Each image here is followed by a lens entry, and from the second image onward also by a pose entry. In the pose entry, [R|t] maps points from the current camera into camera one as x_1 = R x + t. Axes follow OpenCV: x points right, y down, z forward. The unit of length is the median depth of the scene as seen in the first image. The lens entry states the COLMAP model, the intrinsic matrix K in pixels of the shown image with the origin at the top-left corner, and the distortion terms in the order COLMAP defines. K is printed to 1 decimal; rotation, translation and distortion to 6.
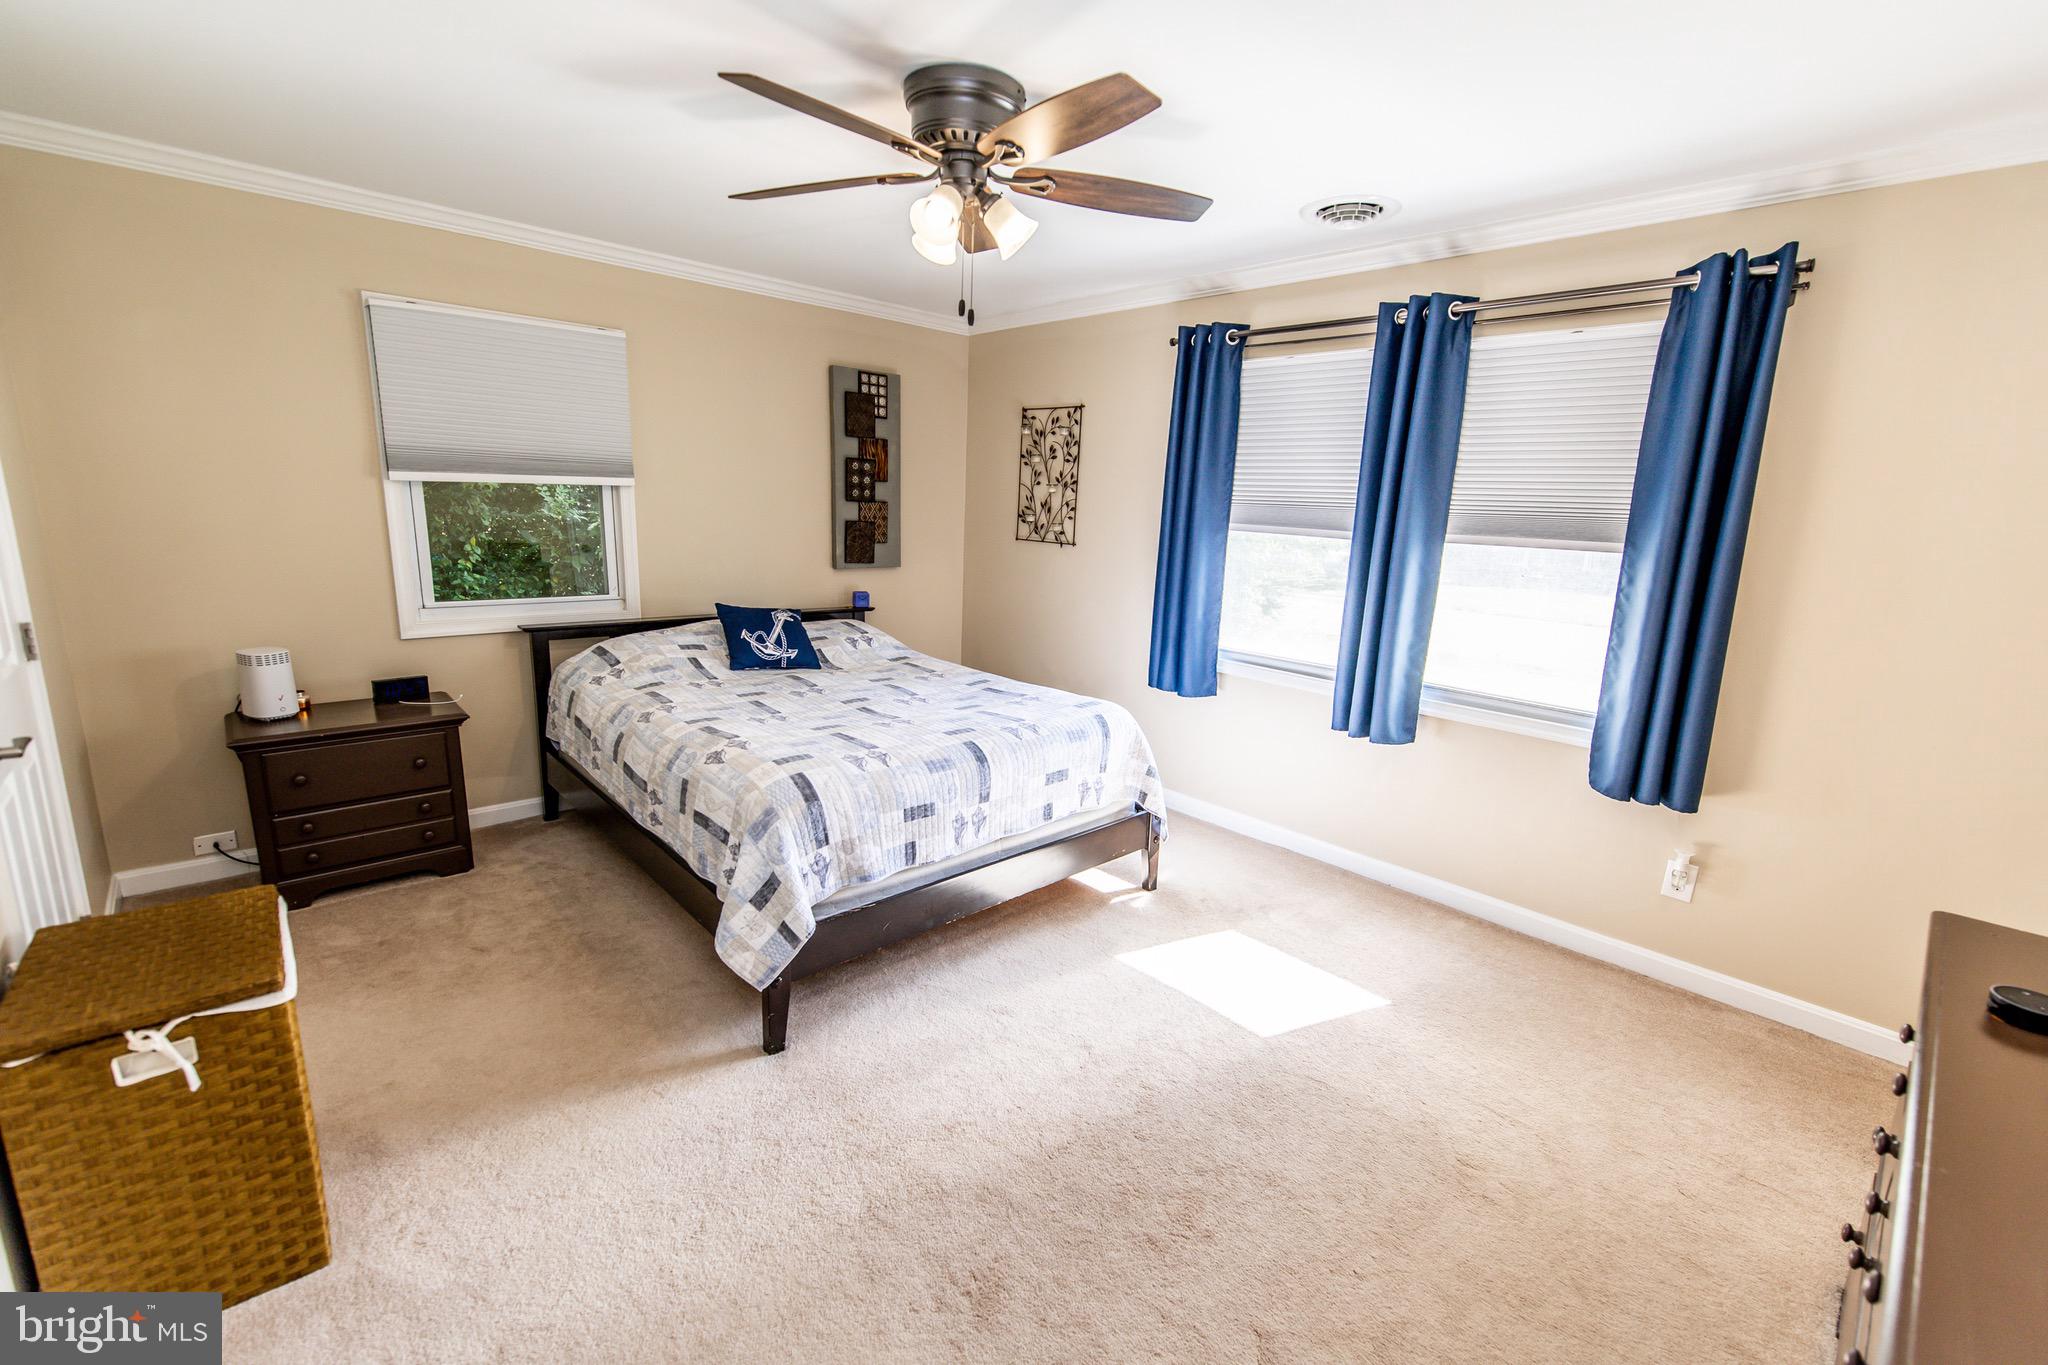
lens RADIAL K [[874.8, 0, 1028.6], [0, 874.8, 686.6], [0, 0, 1]] dist [0.001047, 0.000076]
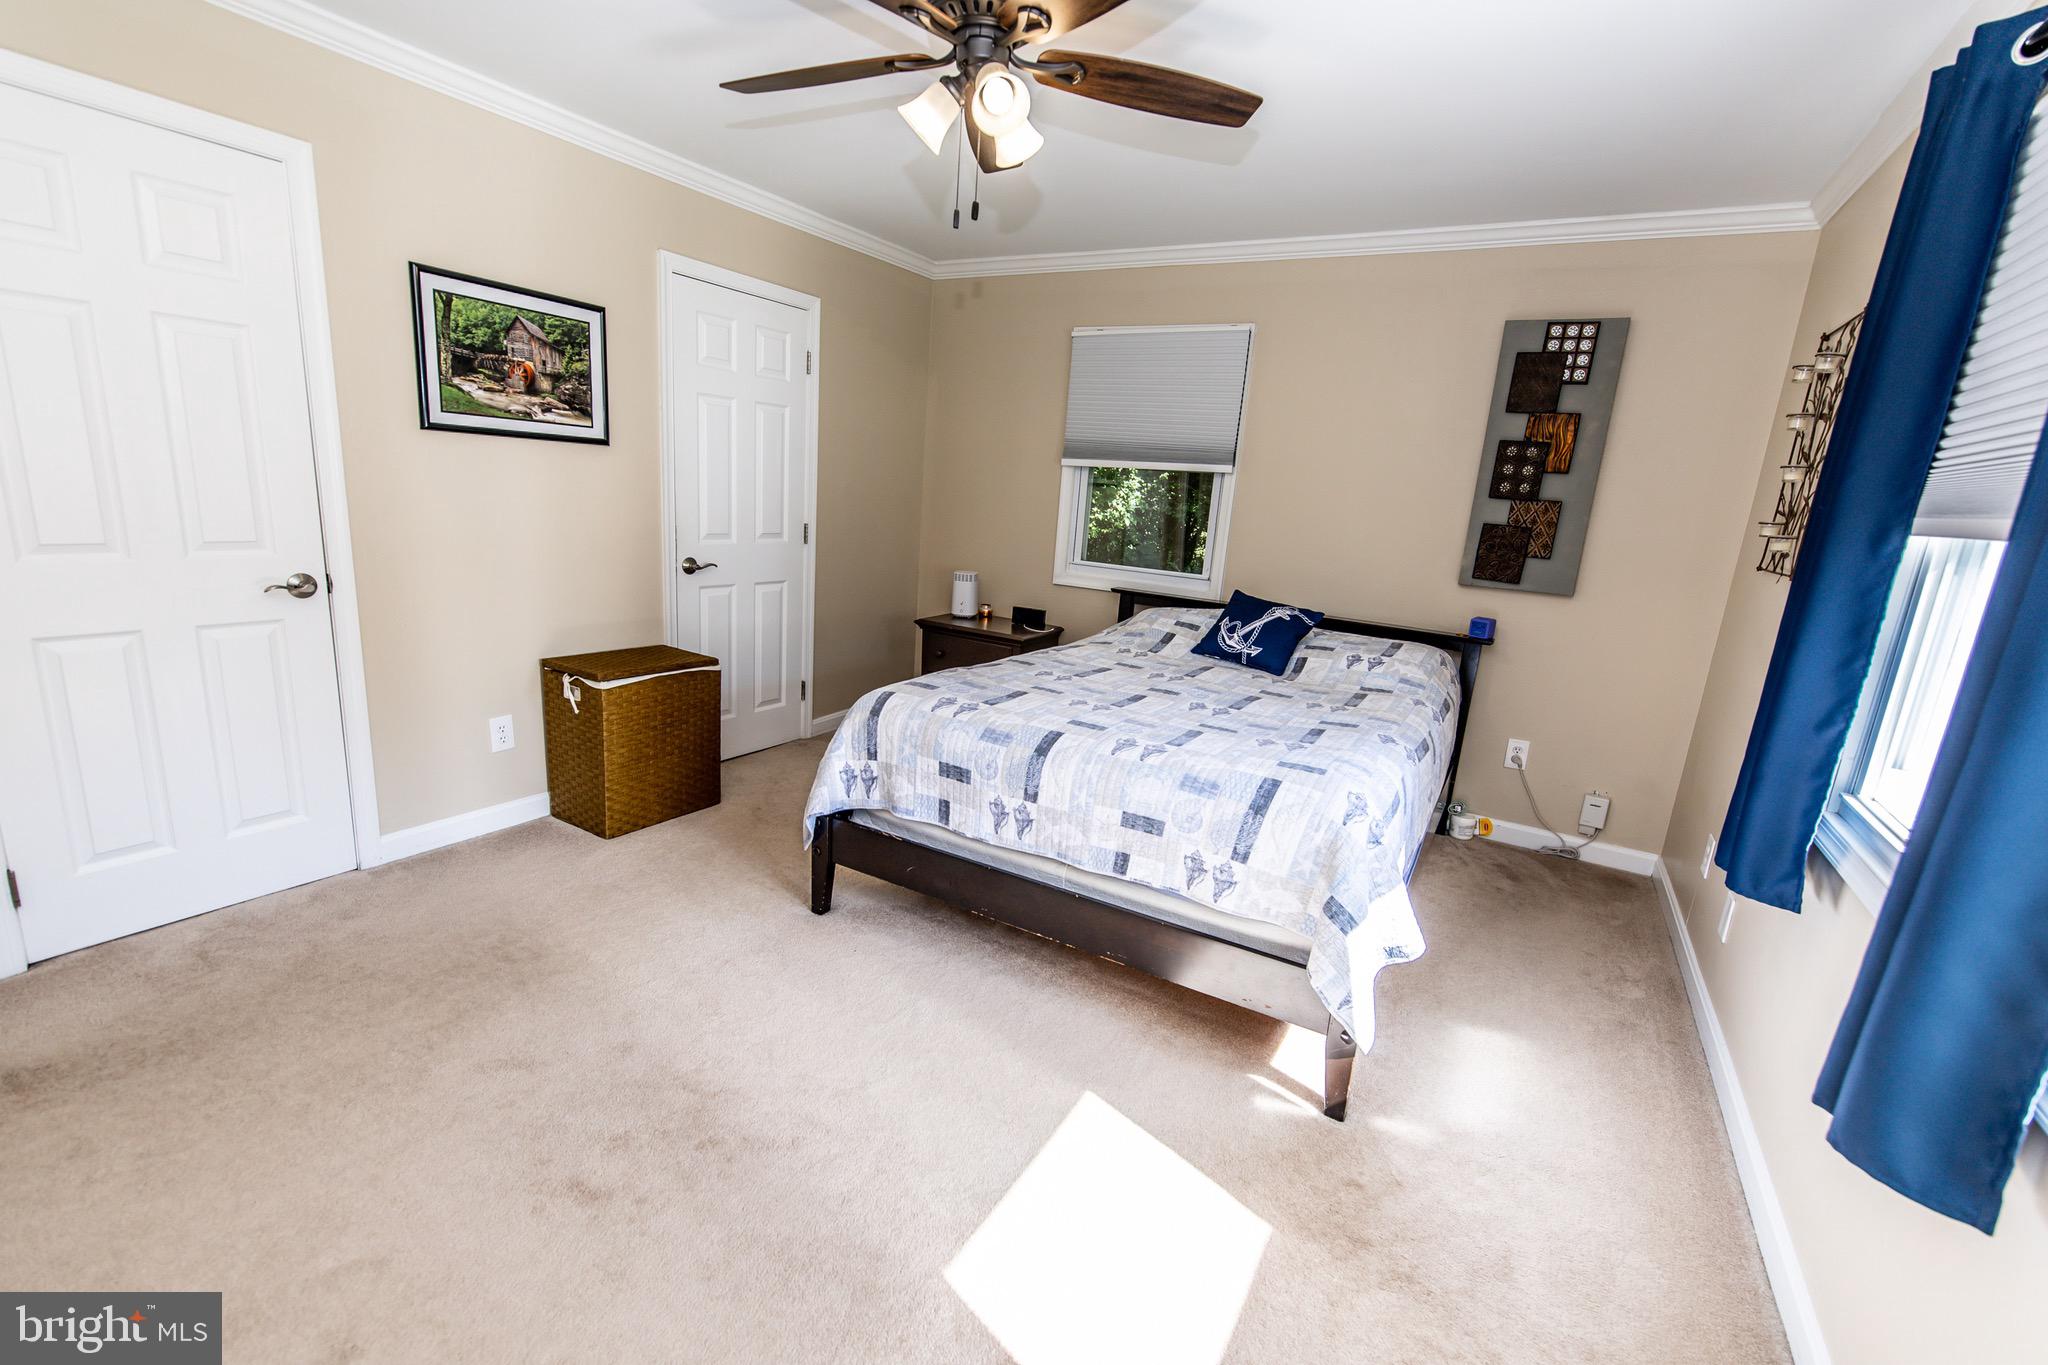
lens RADIAL K [[874.8, 0, 1044.6], [0, 874.8, 687.3], [0, 0, 1]] dist [0.001047, 0.000076]
pose [[0.296090, 0.199690, -0.934053, 0.427511], [-0.259983, 0.957829, 0.122359, -0.046846], [0.919097, 0.206609, 0.335520, 0.426537]]
